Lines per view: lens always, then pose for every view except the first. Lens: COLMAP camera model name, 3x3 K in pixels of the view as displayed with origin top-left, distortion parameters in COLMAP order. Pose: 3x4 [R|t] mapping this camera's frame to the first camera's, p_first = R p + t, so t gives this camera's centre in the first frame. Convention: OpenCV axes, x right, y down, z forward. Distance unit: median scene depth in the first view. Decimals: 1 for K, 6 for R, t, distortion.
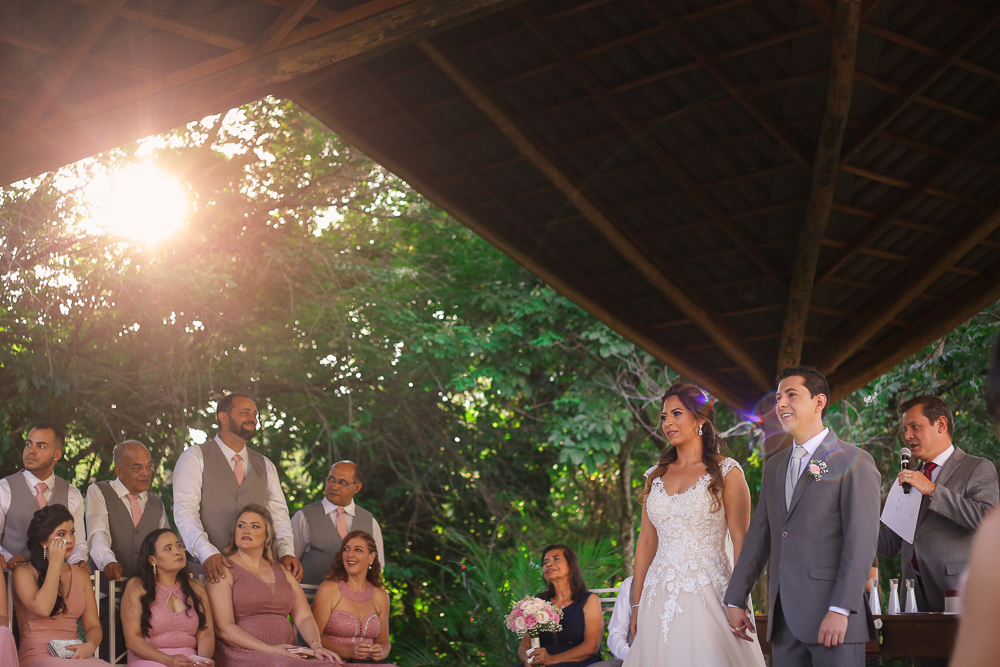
lens RADIAL K [[1607.6, 0, 466.6], [0, 1607.6, 317.7], [0, 0, 1]] dist [-0.094013, 0.000000]
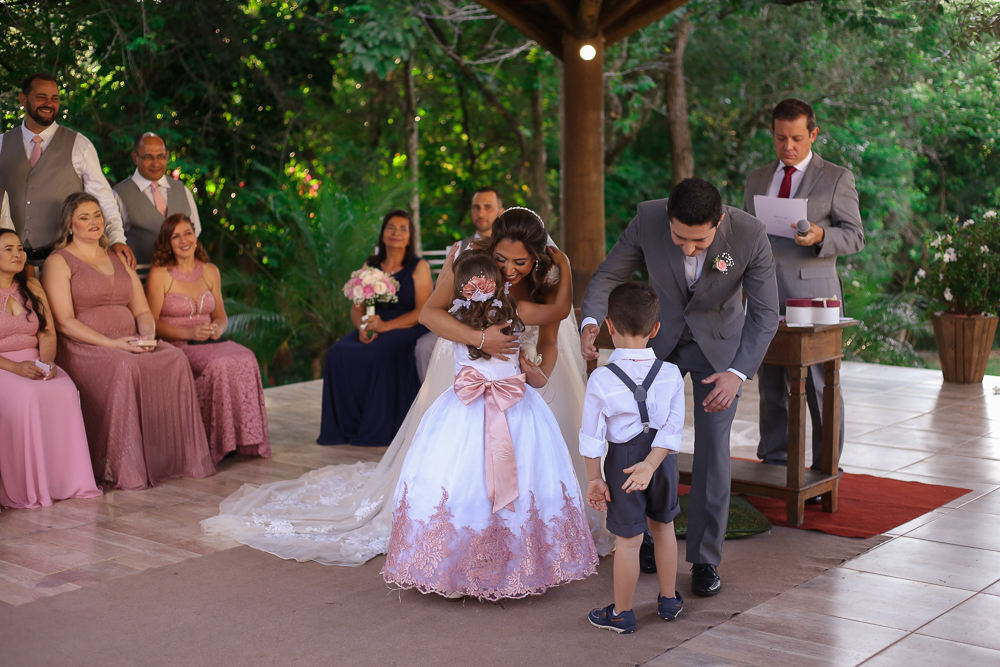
lens RADIAL K [[1461.1, 0, 494.7], [0, 1461.1, 338.3], [0, 0, 1]] dist [-0.098467, 0.000000]
pose [[0.984496, -0.041511, 0.170425, -0.029388], [-0.013011, 0.951635, 0.306956, -0.053566], [-0.174925, -0.304414, 0.936340, 0.074754]]
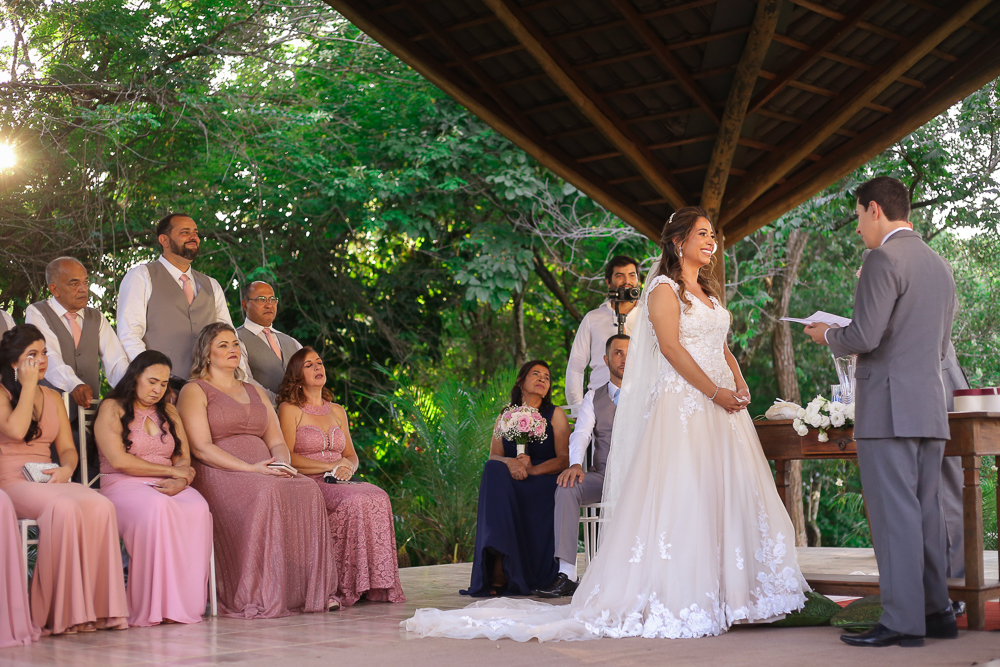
lens RADIAL K [[1461.1, 0, 498.8], [0, 1461.1, 330.2], [0, 0, 1]] dist [-0.098467, 0.000000]
pose [[0.993050, -0.013549, 0.116914, -0.051073], [0.002069, 0.995208, 0.097761, 0.024692], [-0.117678, -0.096840, 0.988319, 0.077134]]
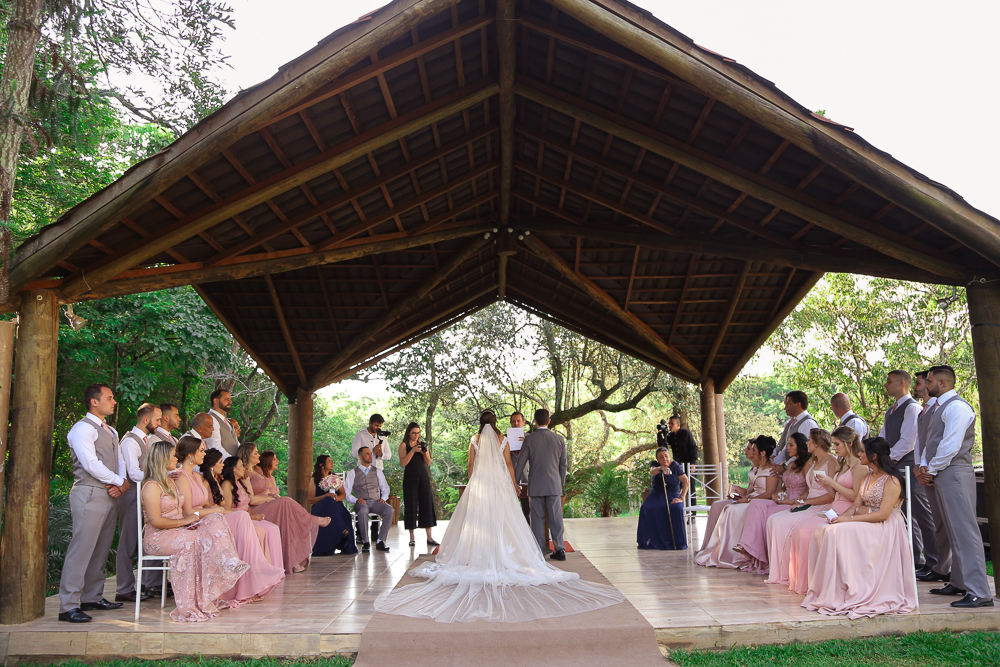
lens RADIAL K [[688.4, 0, 481.8], [0, 688.4, 328.9], [0, 0, 1]] dist [-0.035483, 0.007820]
pose [[0.661073, 0.115994, 0.741302, -0.463926], [-0.121548, 0.991484, -0.046748, -0.024468], [-0.740411, -0.059200, 0.669542, 0.104245]]
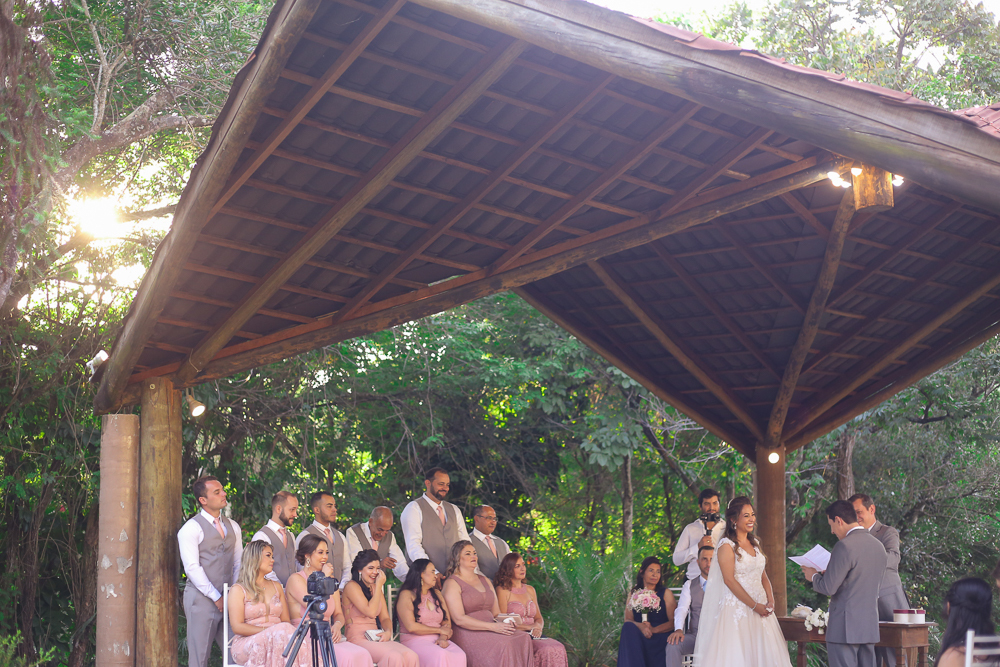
lens RADIAL K [[1461.1, 0, 498.2], [0, 1461.1, 323.0], [0, 0, 1]] dist [-0.098467, 0.000000]
pose [[0.998370, 0.016013, 0.054780, -0.135460], [-0.018250, 0.999010, 0.040572, -0.118404], [-0.054076, -0.041506, 0.997674, -0.332575]]
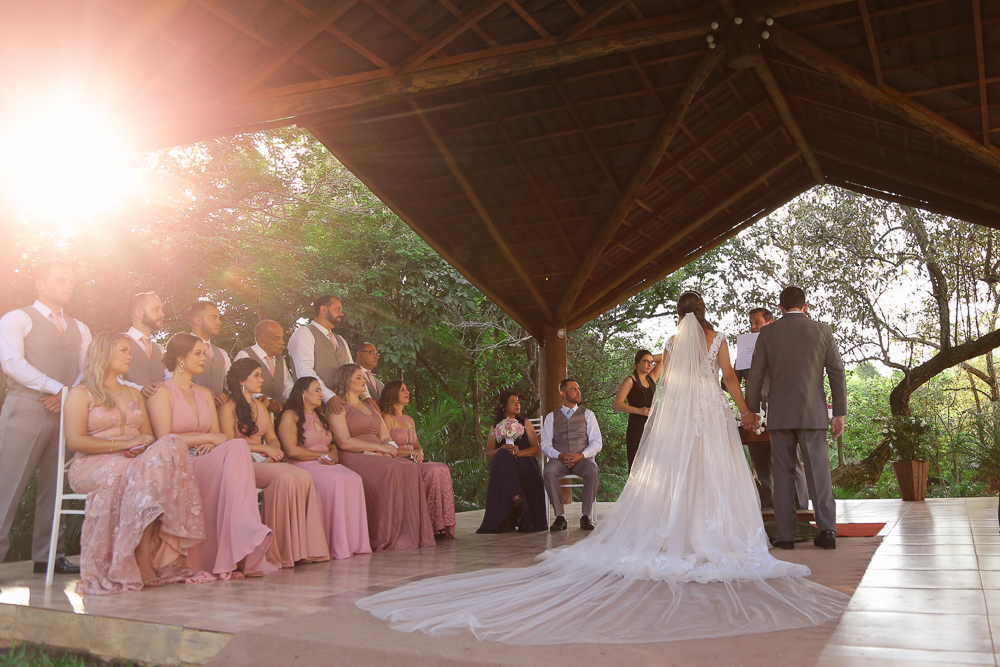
lens RADIAL K [[799.6, 0, 579.7], [0, 799.6, 274.9], [0, 0, 1]] dist [-0.099617, 0.049507]
pose [[0.905720, 0.061647, 0.419370, -0.189580], [-0.044778, 0.997747, -0.049960, 0.042852], [-0.421505, 0.026472, 0.906440, 0.152556]]
